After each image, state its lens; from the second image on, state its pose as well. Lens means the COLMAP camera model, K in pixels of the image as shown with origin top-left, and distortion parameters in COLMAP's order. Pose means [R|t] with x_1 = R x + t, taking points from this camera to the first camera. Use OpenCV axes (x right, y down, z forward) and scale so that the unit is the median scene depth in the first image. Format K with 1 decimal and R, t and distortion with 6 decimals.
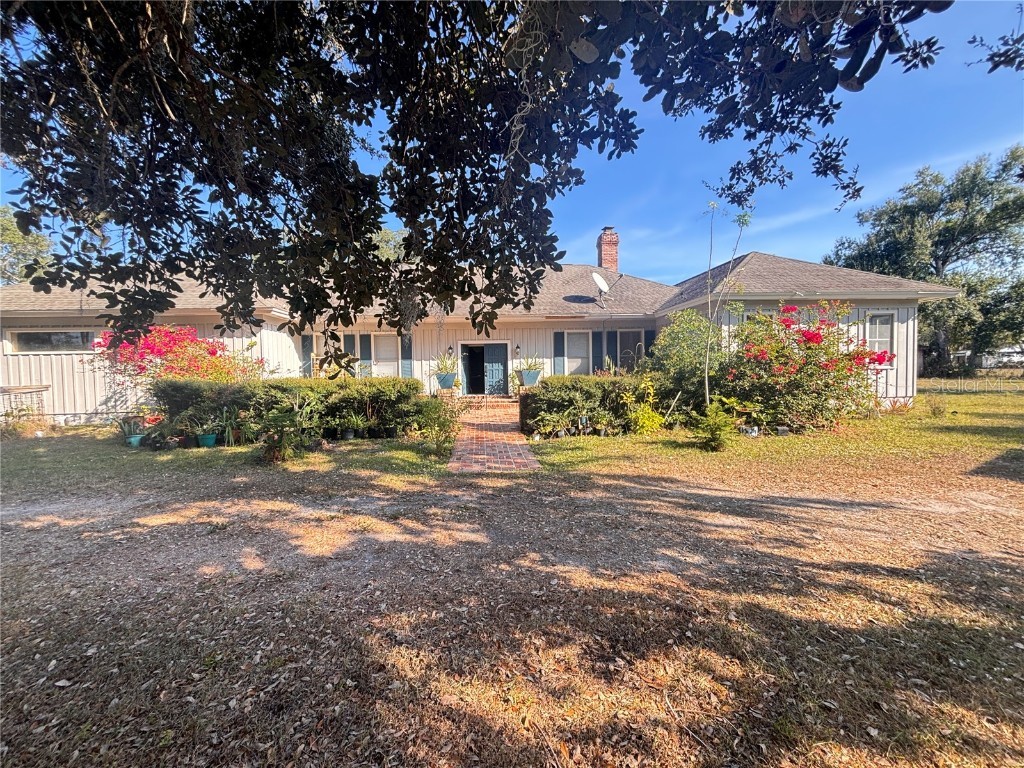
lens RADIAL K [[414.8, 0, 515.2], [0, 414.8, 383.9], [0, 0, 1]] dist [0.002209, -0.000361]
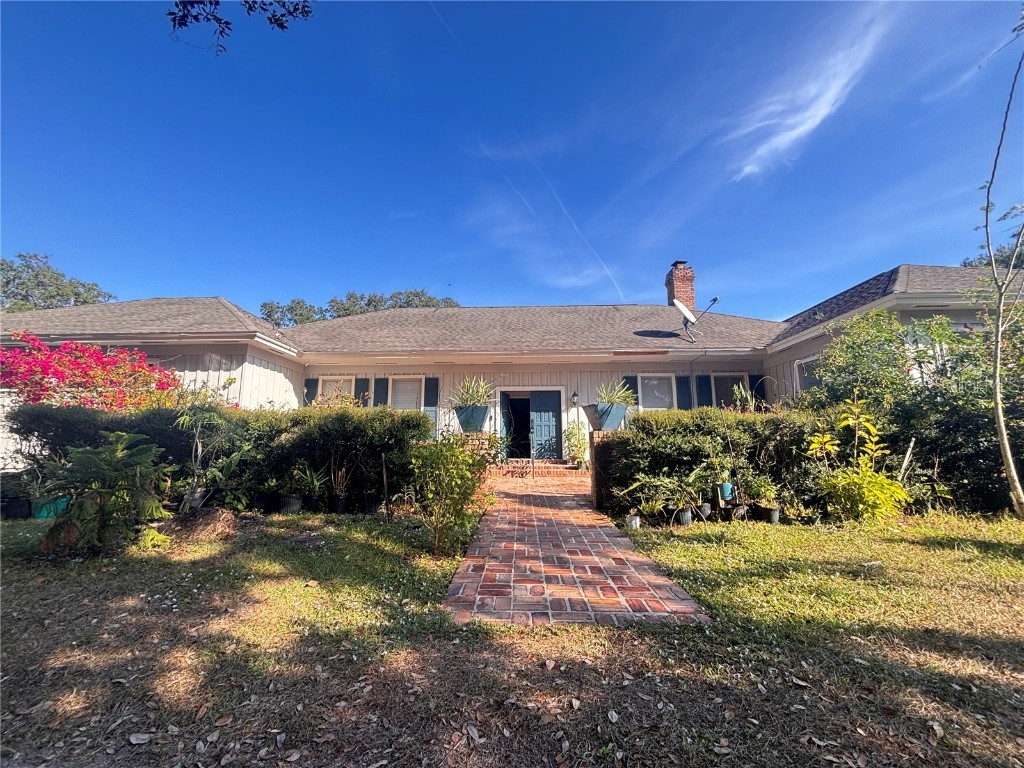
lens RADIAL K [[414.8, 0, 509.7], [0, 414.8, 384.9], [0, 0, 1]] dist [0.002209, -0.000361]
pose [[0.993323, -0.001759, -0.115350, -0.032523], [-0.019406, 0.983088, -0.182102, 0.042281], [0.113720, 0.183125, 0.976490, 0.318579]]
